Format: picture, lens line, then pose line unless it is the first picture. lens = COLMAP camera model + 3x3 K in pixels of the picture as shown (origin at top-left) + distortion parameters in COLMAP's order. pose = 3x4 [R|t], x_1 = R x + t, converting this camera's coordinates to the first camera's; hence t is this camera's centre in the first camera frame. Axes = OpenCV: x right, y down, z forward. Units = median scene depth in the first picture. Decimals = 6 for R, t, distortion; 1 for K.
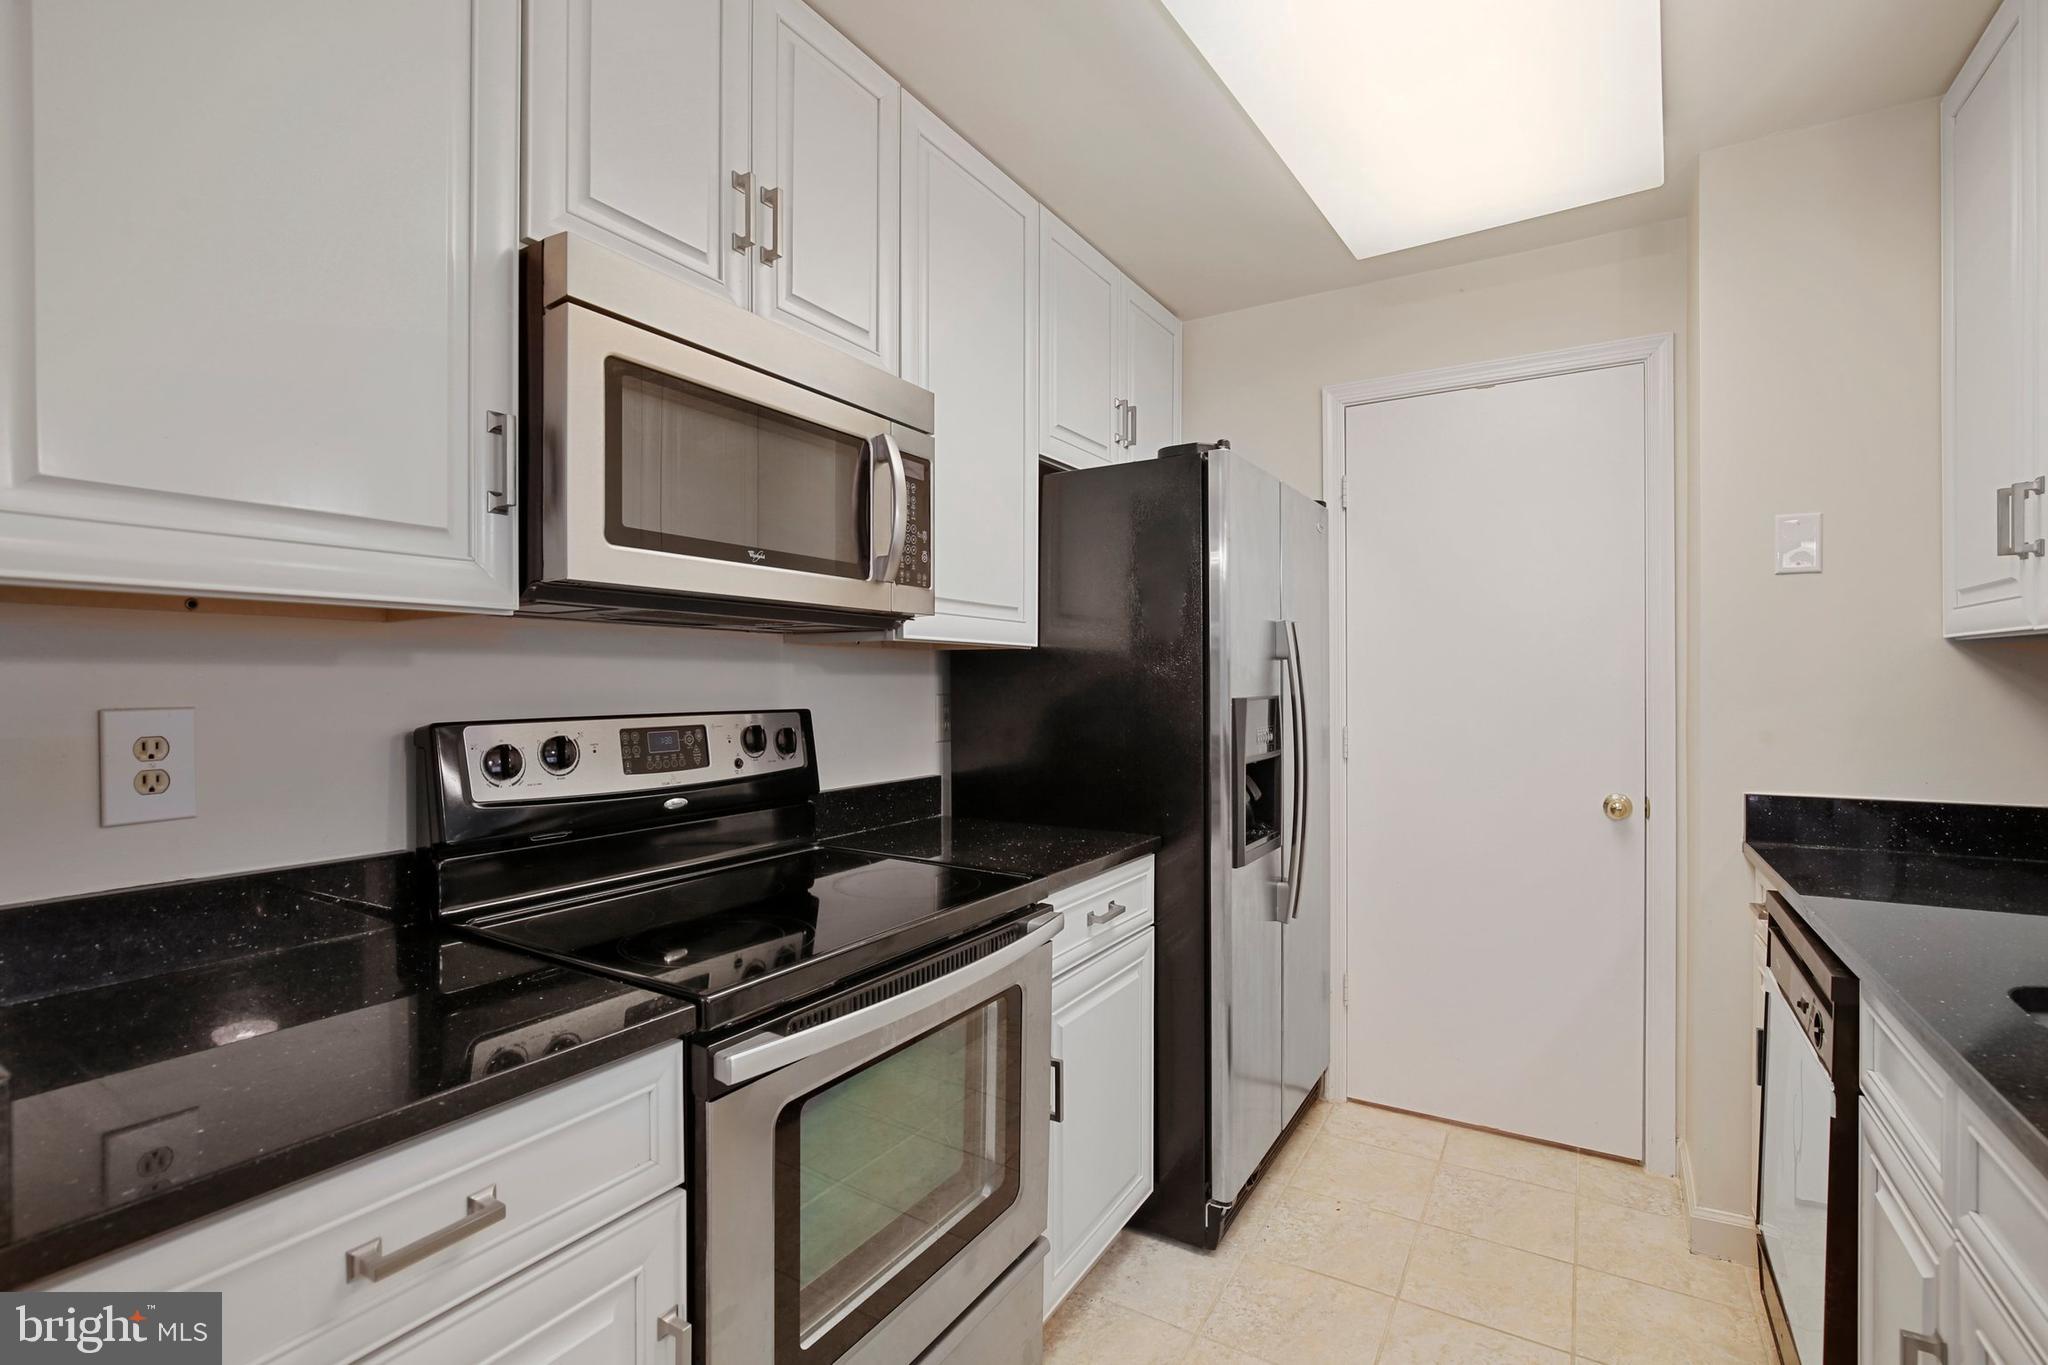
lens RADIAL K [[951.2, 0, 1044.9], [0, 951.2, 680.5], [0, 0, 1]] dist [-0.014681, 0.000566]
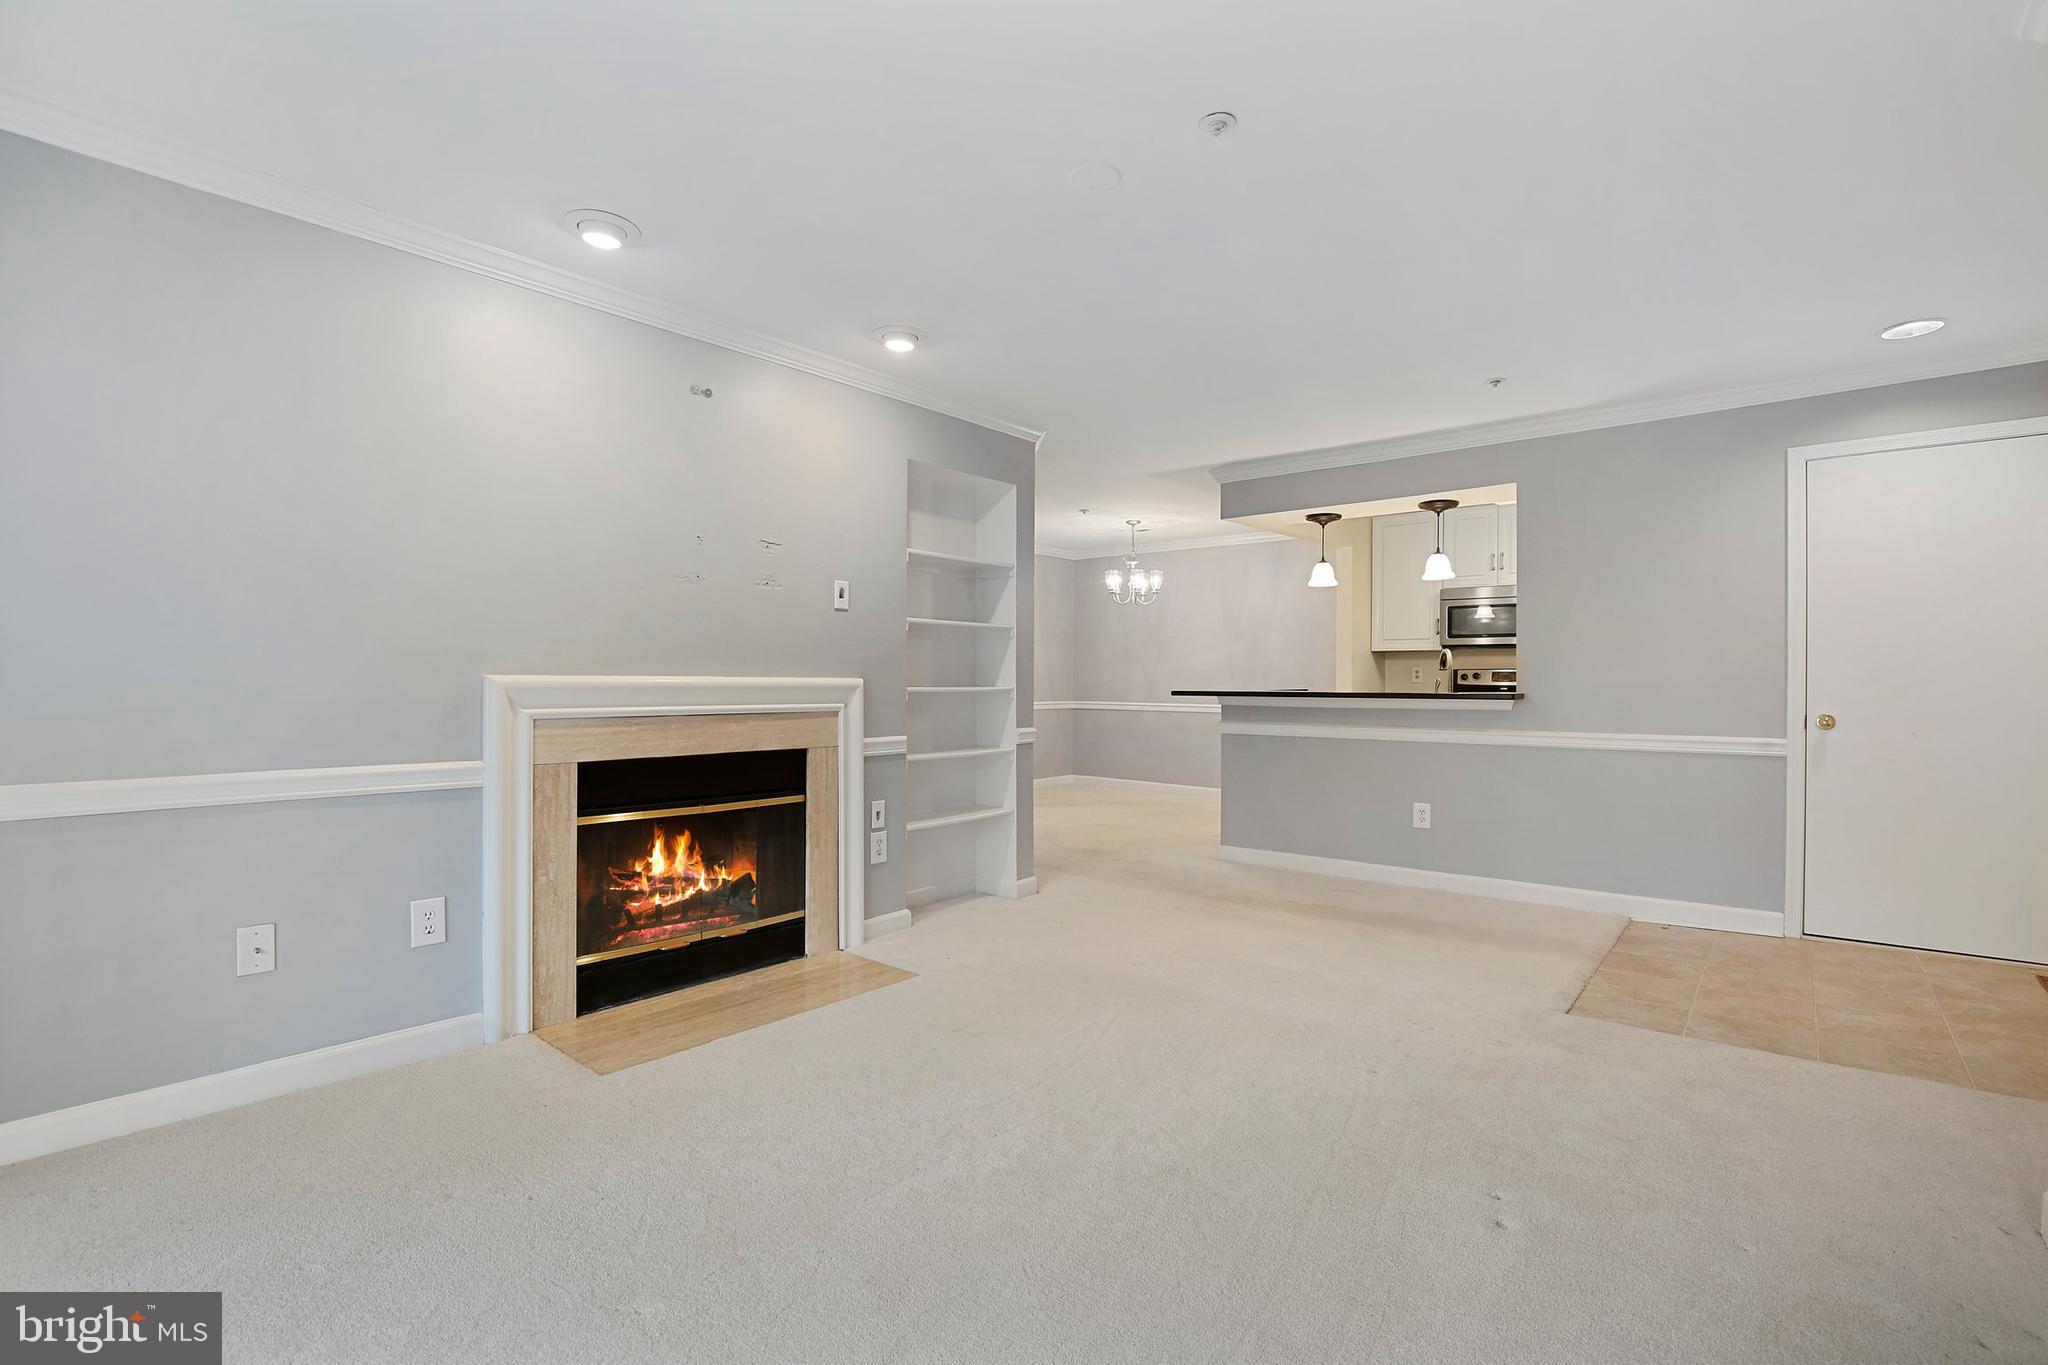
lens RADIAL K [[960.0, 0, 954.0], [0, 960.0, 684.3], [0, 0, 1]] dist [0.000675, -0.016212]
pose [[-0.189220, 0.009122, -0.981892, 4.287679], [-0.001682, 0.999952, 0.009614, 0.065226], [0.981933, 0.003470, -0.189195, -0.646701]]
